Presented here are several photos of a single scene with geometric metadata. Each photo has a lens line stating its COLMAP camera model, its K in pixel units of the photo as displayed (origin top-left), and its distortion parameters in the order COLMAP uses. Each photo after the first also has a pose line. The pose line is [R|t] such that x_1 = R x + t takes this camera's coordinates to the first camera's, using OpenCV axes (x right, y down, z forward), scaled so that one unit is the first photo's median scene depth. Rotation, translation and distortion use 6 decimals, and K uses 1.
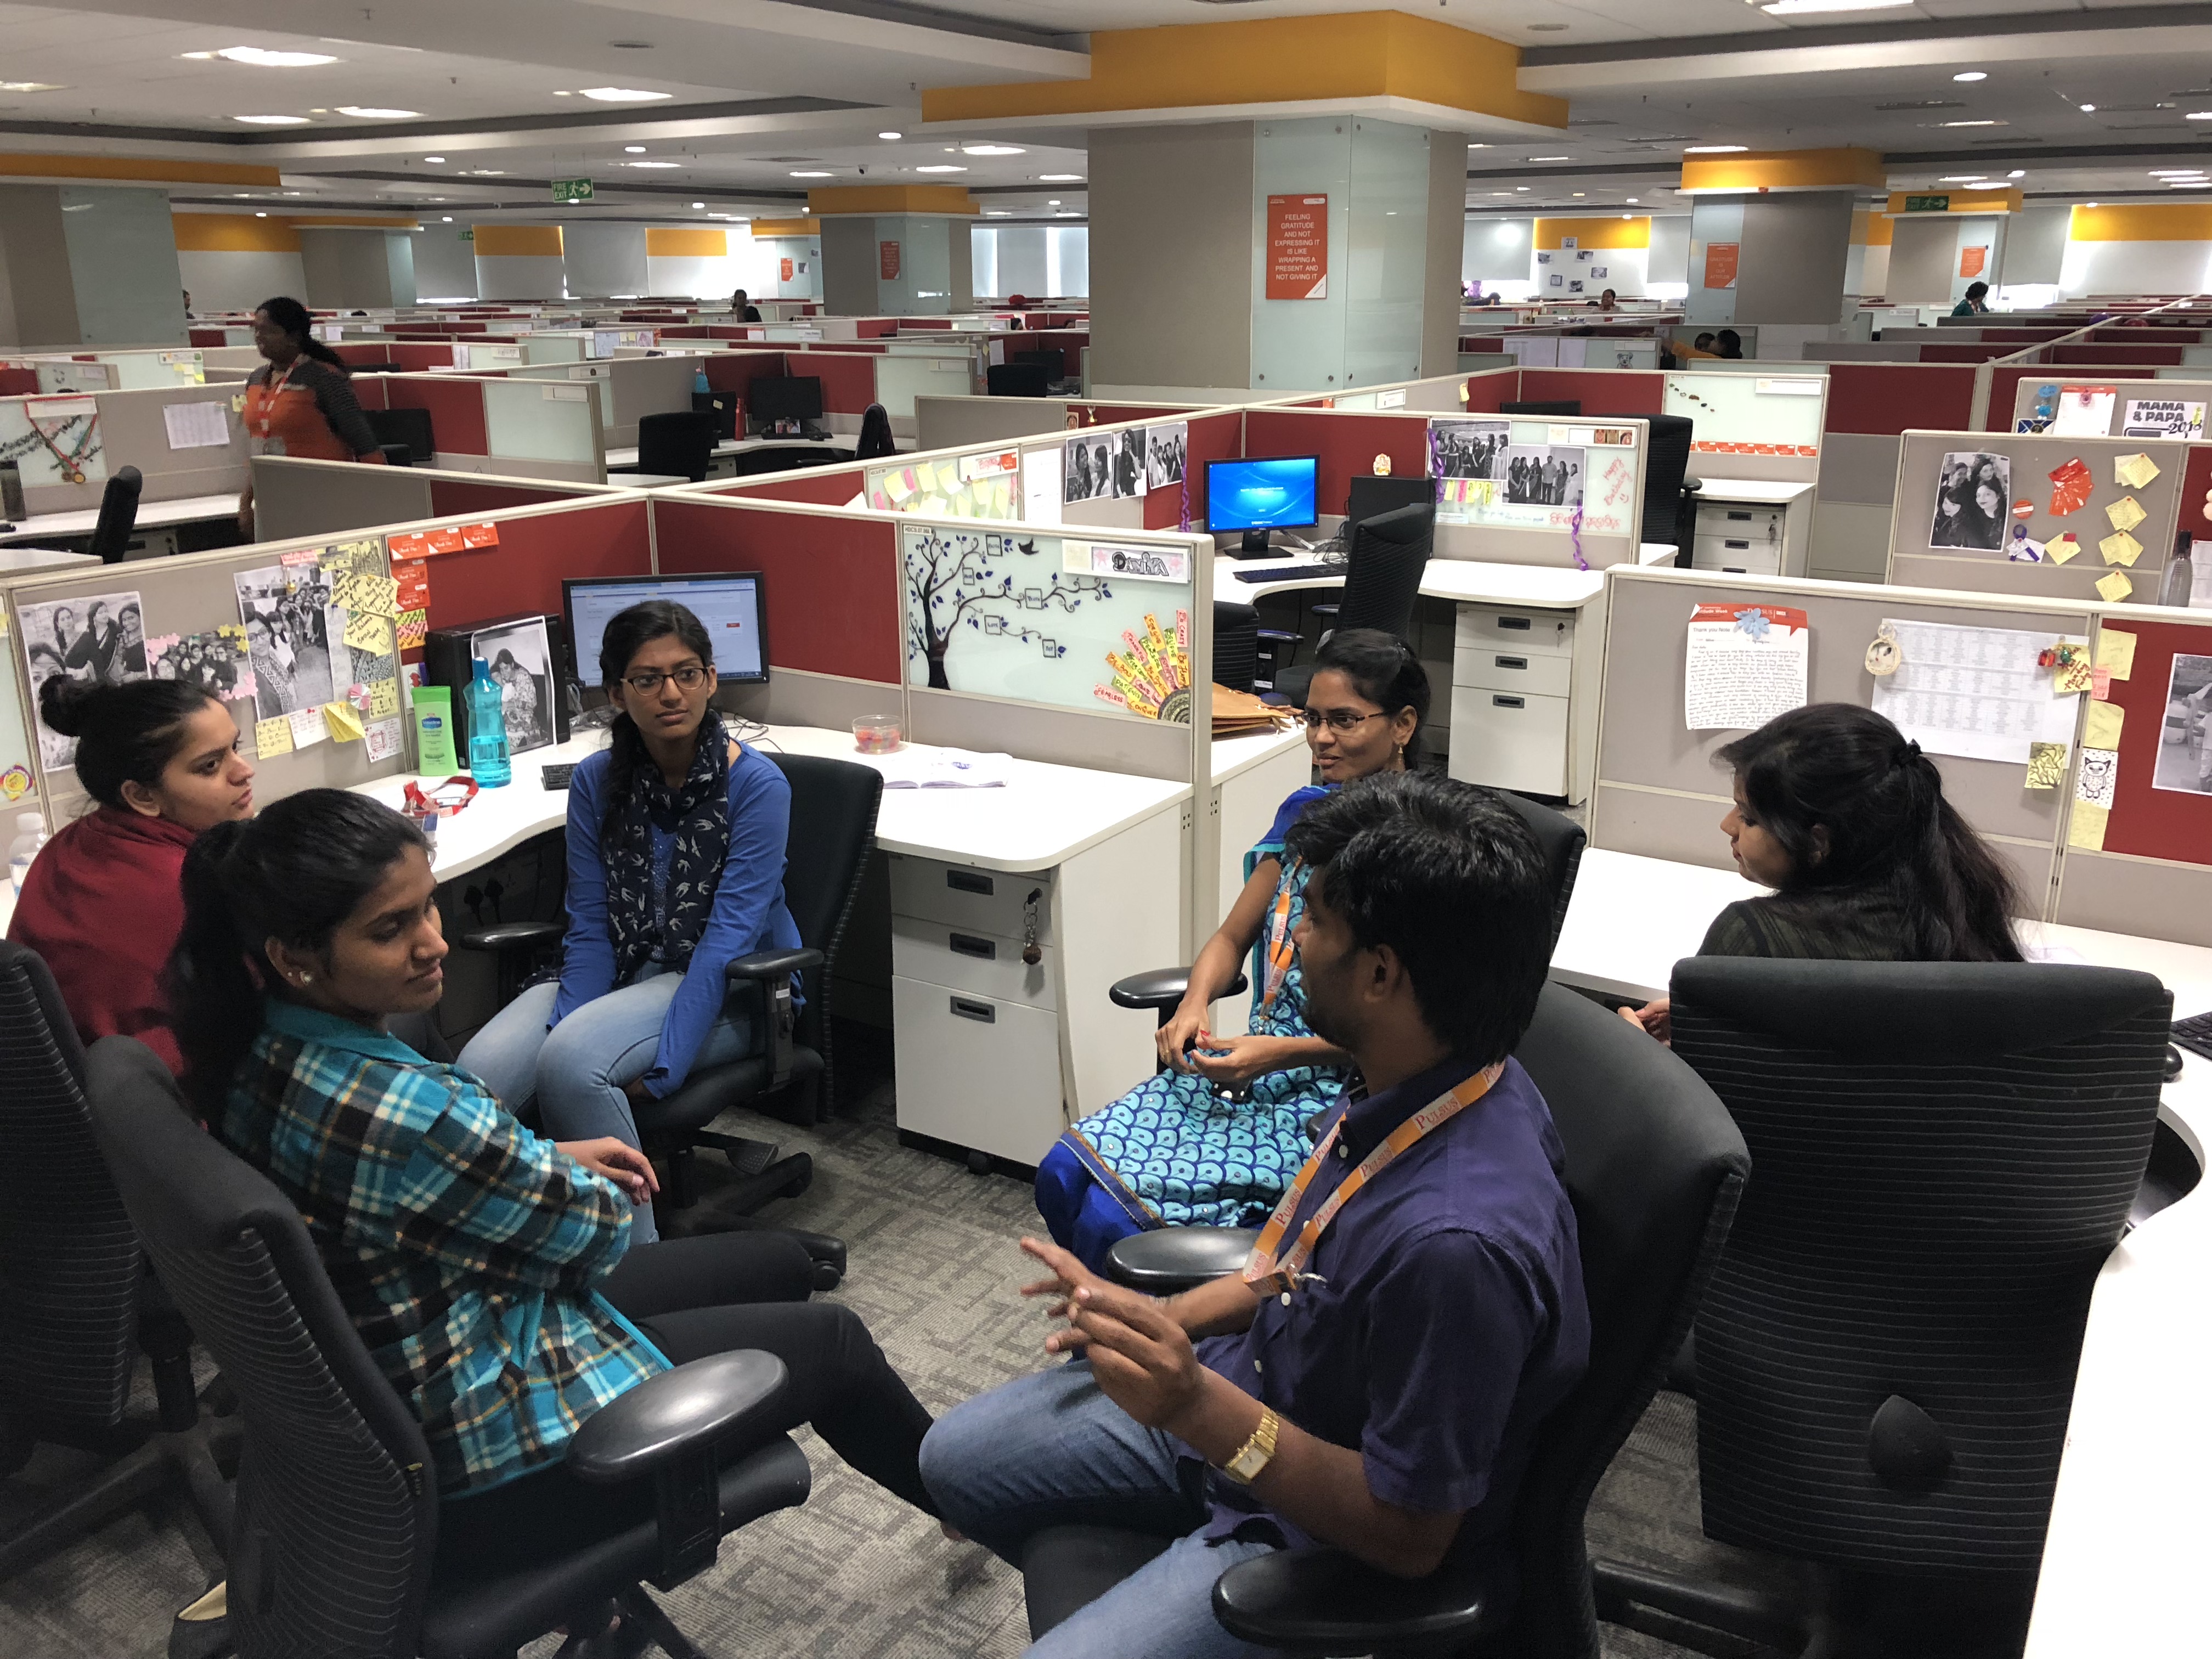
lens RADIAL K [[1819.8, 0, 1103.1], [0, 1819.8, 835.2], [0, 0, 1]] dist [0.051270, -0.083986]
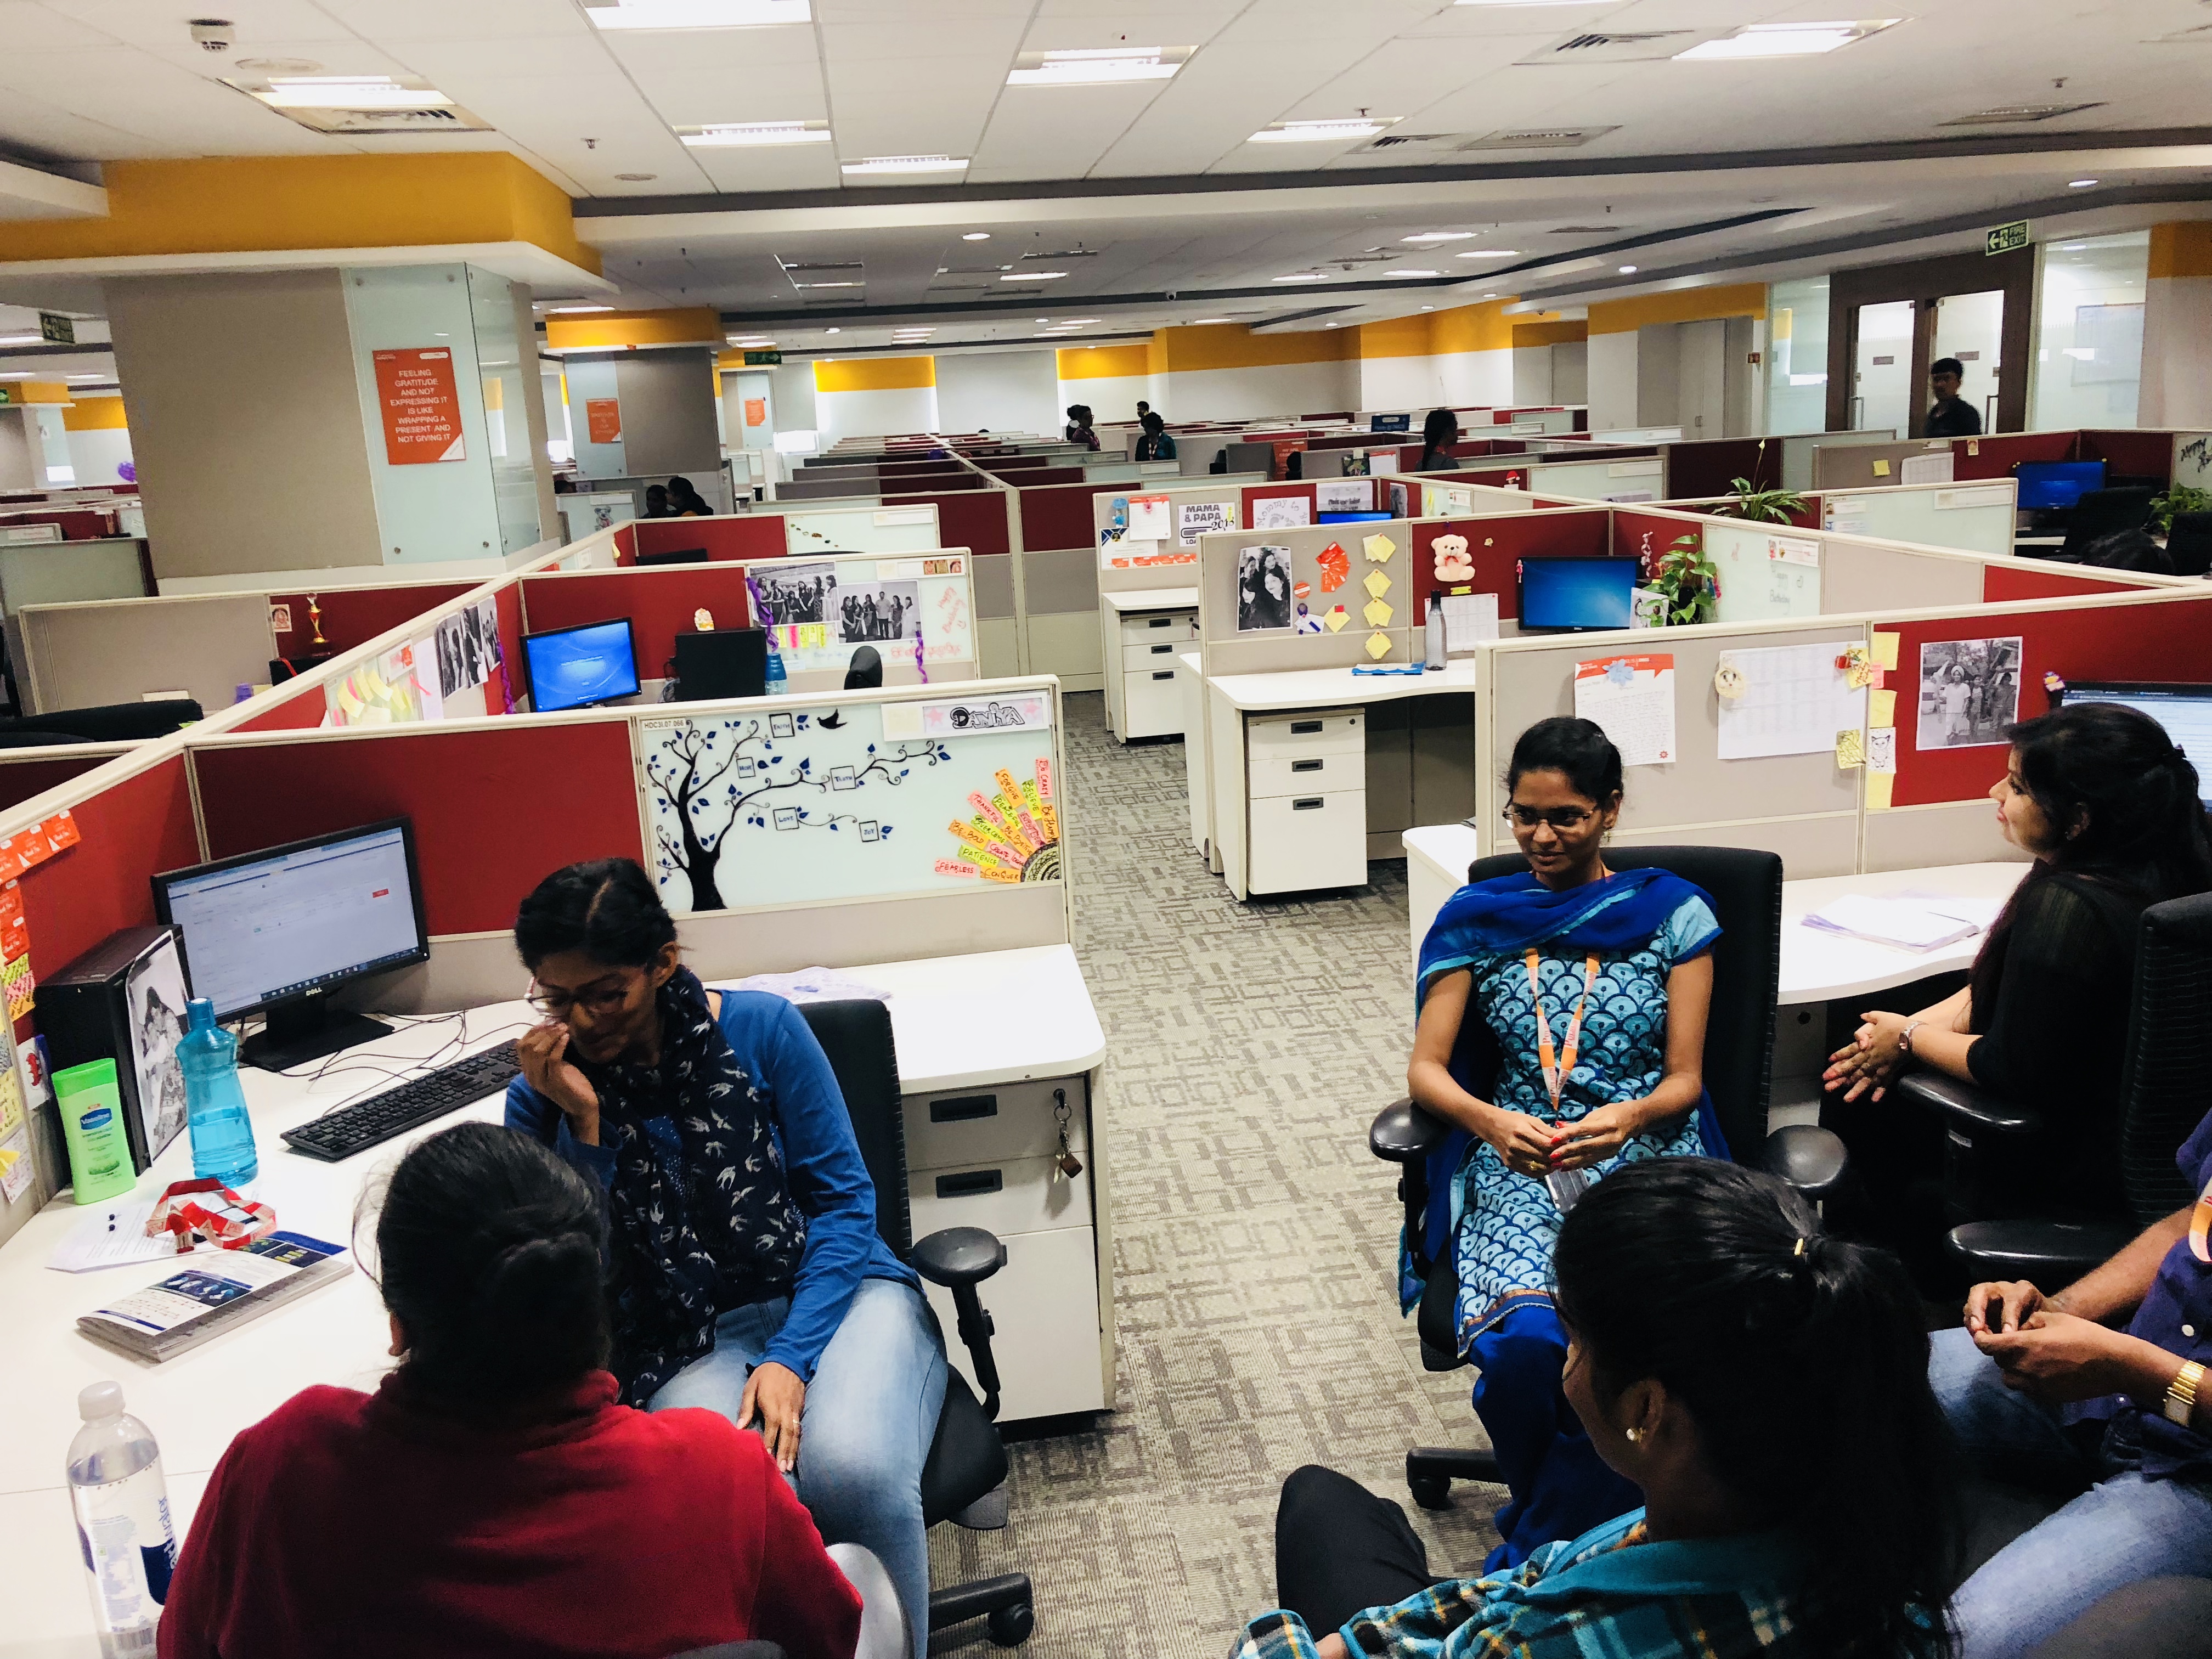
lens RADIAL K [[1819.8, 0, 1126.4], [0, 1819.8, 836.2], [0, 0, 1]] dist [0.051270, -0.083986]
pose [[0.760976, -0.185457, 0.621708, -0.455344], [0.237761, 0.971323, -0.001274, -0.068017], [-0.603643, 0.148787, 0.783248, 0.242960]]
